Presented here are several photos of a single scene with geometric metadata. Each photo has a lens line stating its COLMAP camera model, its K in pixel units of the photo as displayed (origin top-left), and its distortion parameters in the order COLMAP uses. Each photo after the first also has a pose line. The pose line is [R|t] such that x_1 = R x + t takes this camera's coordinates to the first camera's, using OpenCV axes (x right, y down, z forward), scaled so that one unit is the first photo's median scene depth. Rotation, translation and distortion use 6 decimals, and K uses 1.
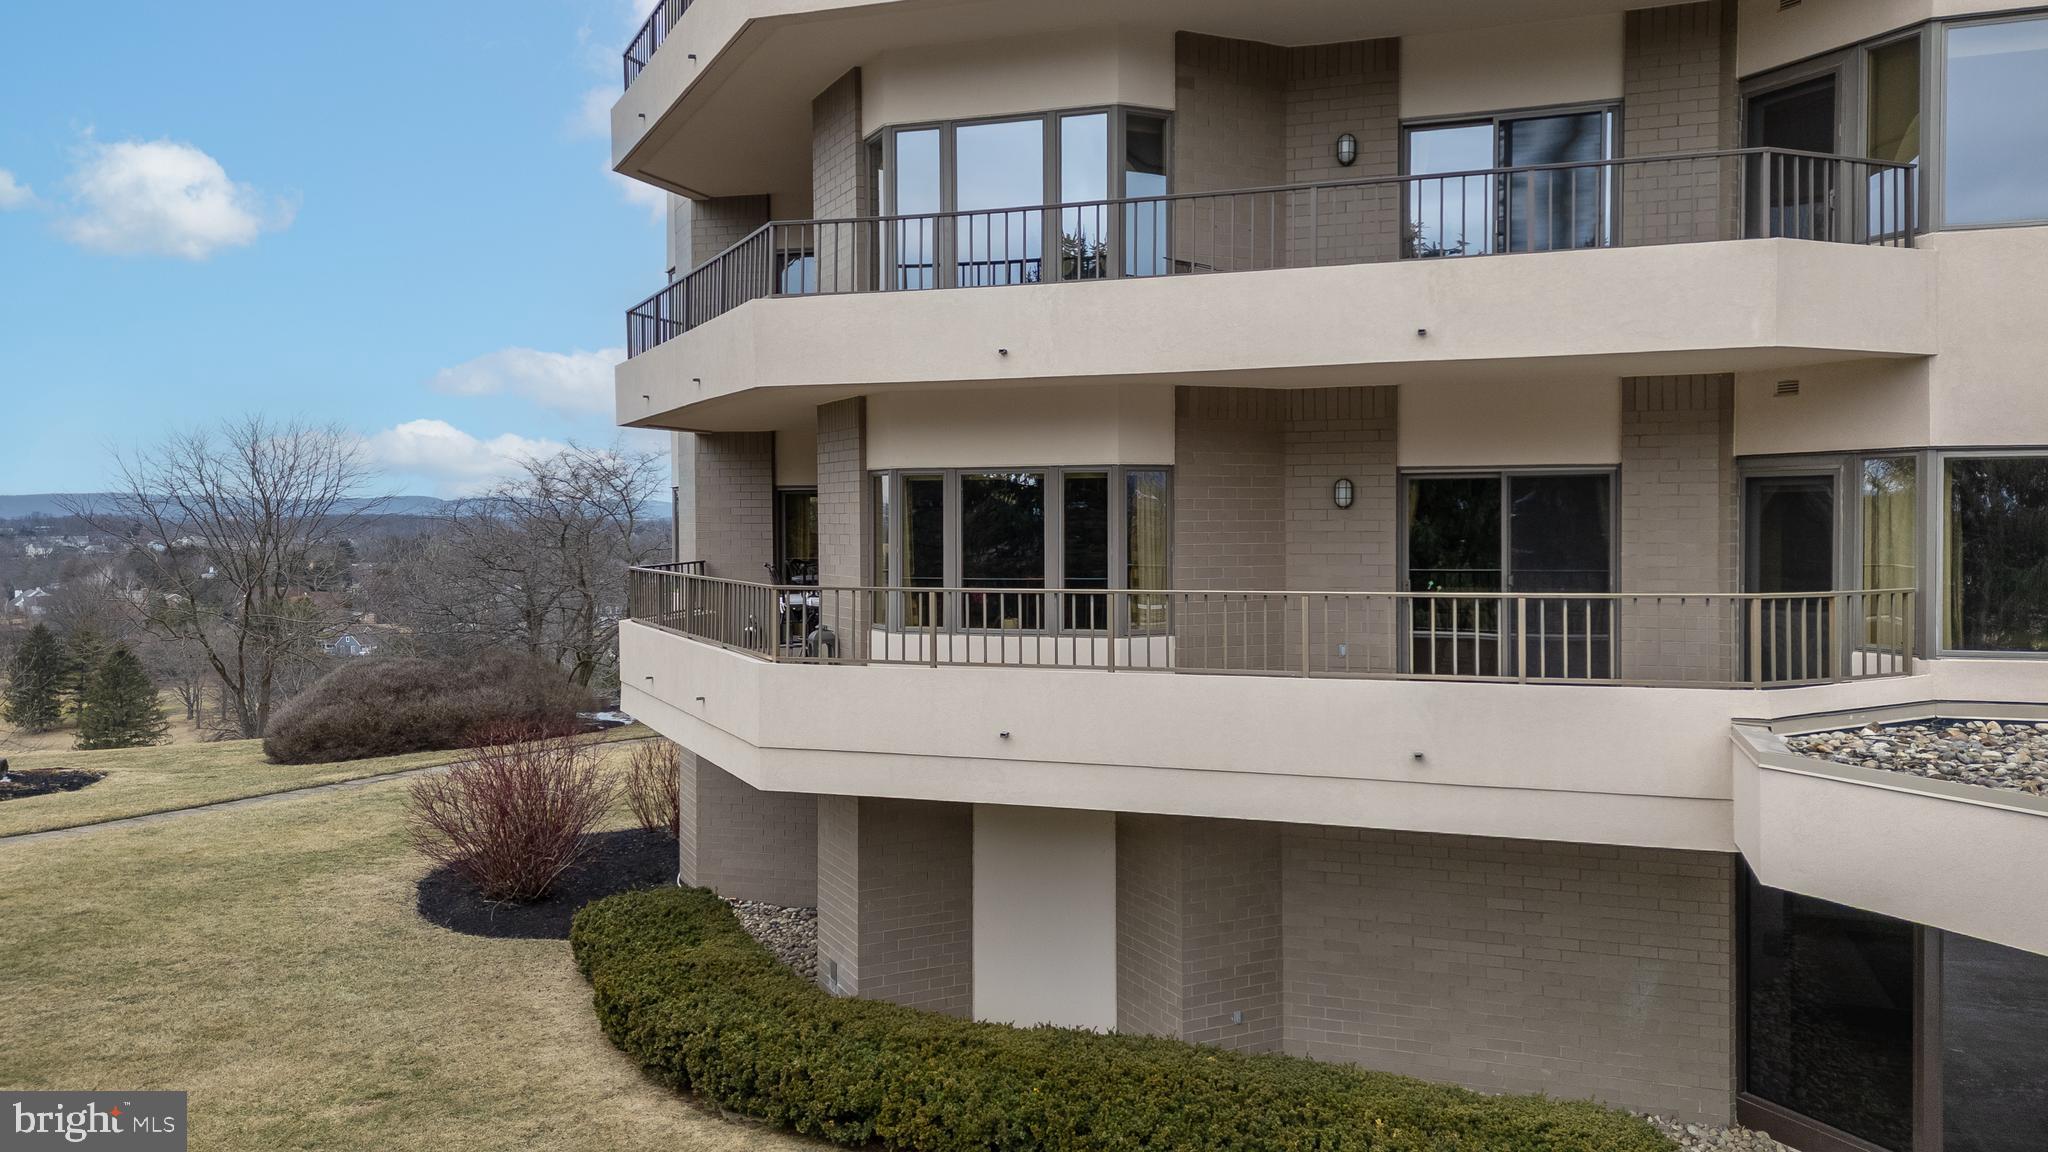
lens RADIAL K [[1607.1, 0, 1031.3], [0, 1607.1, 574.8], [0, 0, 1]] dist [0.062497, -0.048591]
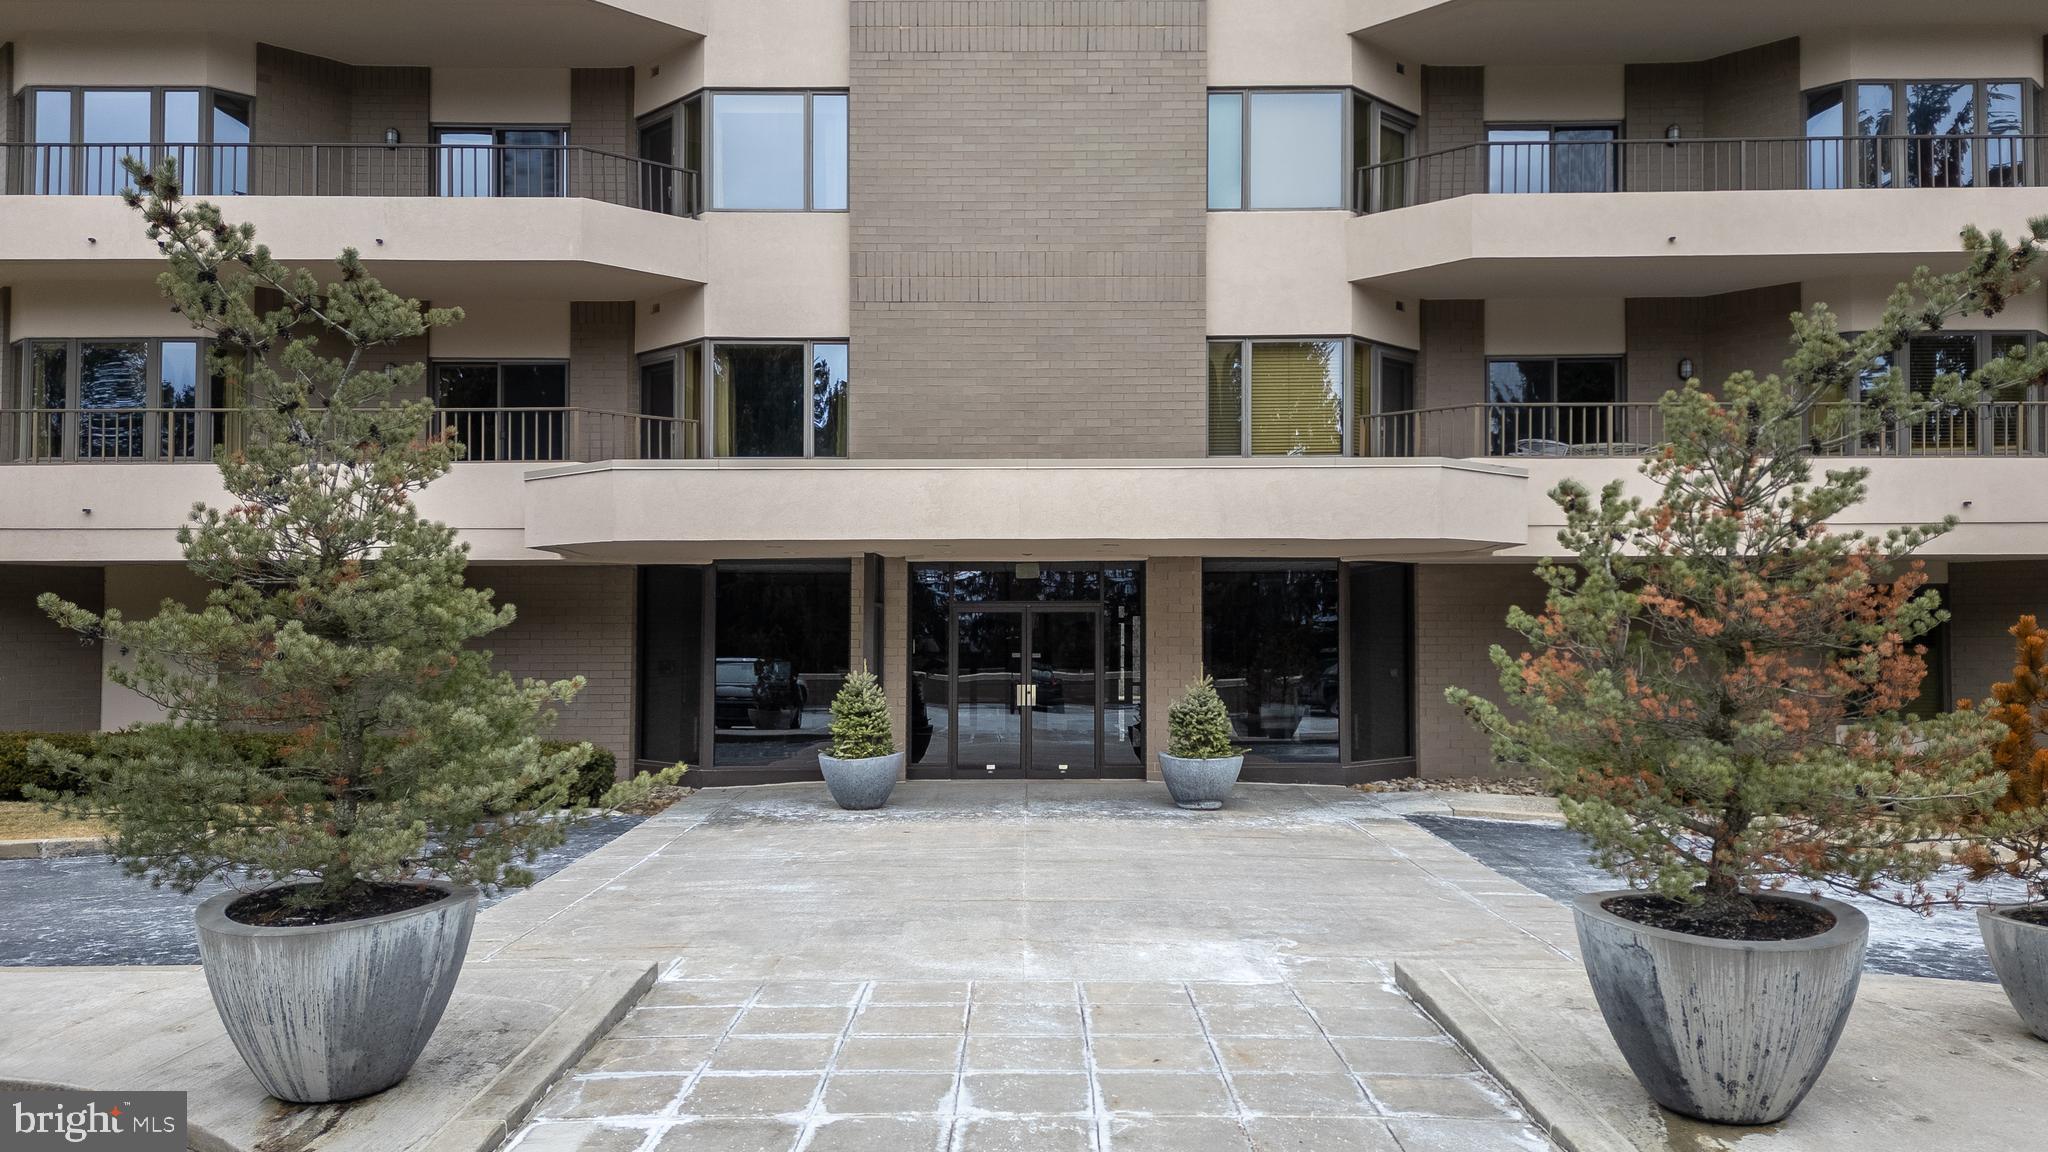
lens RADIAL K [[1607.1, 0, 1017.7], [0, 1607.1, 566.7], [0, 0, 1]] dist [0.062497, -0.048591]
pose [[0.944723, 0.013971, 0.327571, 0.273271], [0.004634, 0.998423, -0.055949, 0.223446], [-0.327836, 0.054374, 0.943169, -0.589661]]
